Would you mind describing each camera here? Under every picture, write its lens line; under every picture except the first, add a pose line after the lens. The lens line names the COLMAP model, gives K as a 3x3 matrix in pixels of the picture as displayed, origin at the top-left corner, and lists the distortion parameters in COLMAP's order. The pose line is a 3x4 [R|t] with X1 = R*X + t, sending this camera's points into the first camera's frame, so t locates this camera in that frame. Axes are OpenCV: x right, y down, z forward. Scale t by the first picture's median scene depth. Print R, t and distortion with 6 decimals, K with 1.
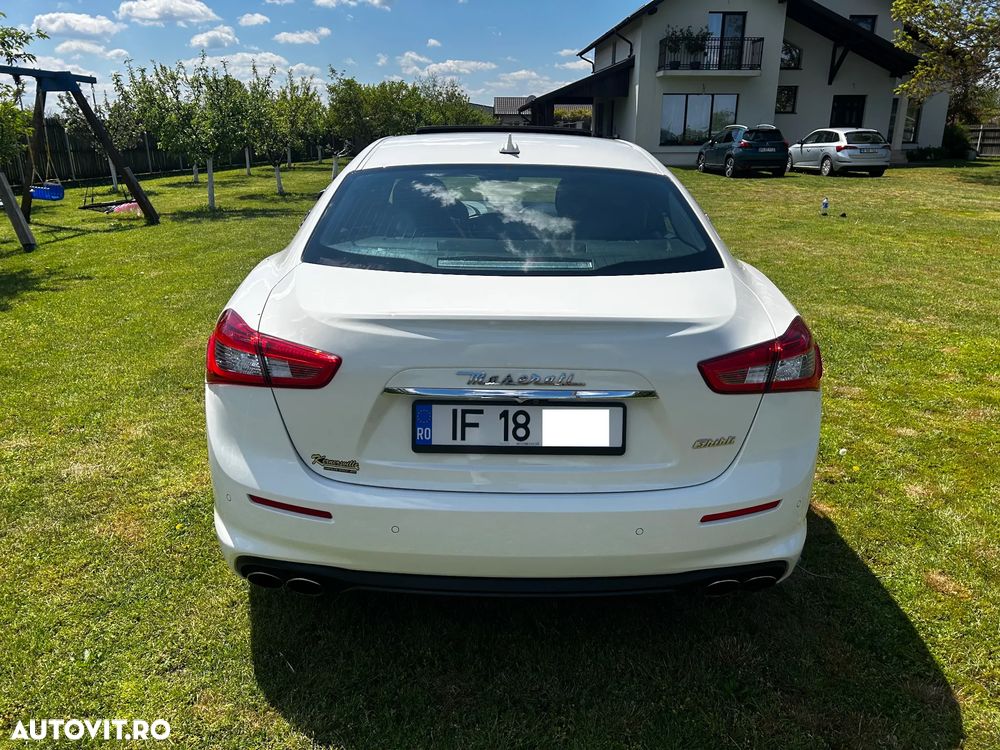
lens RADIAL K [[772.4, 0, 500.0], [0, 772.4, 375.0], [0, 0, 1]] dist [0.012464, -0.000449]
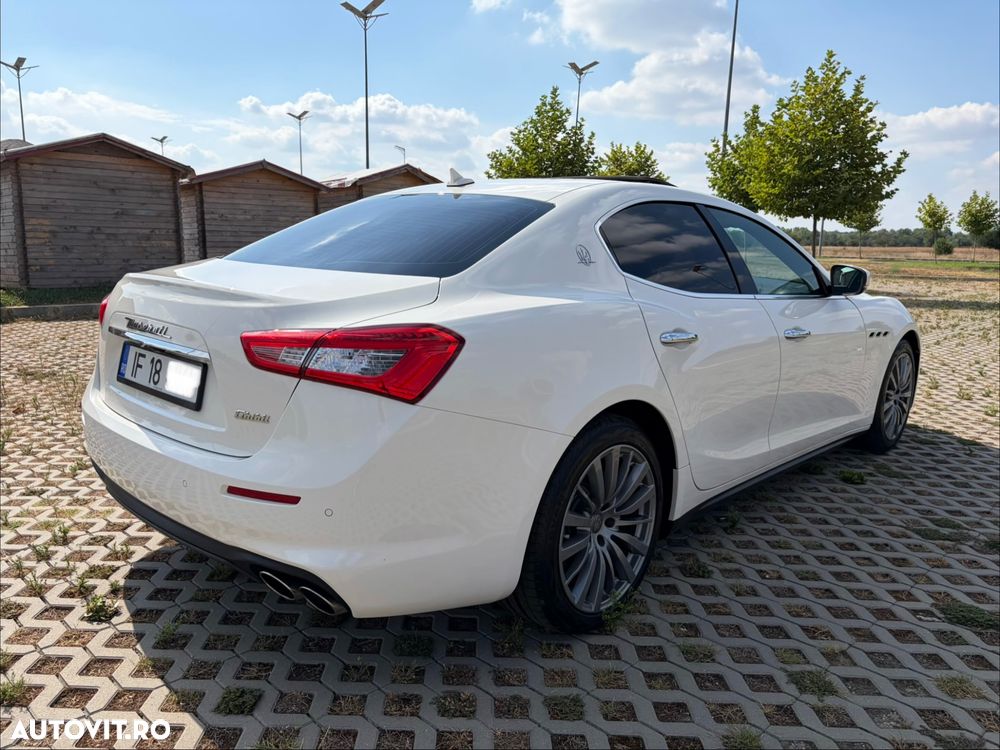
lens RADIAL K [[772.4, 0, 500.0], [0, 772.4, 375.0], [0, 0, 1]] dist [0.012464, -0.000449]
pose [[0.721893, 0.128964, -0.679882, 1.217912], [-0.231668, 0.970828, -0.061830, 0.021785], [0.652075, 0.202141, 0.730710, 0.473248]]
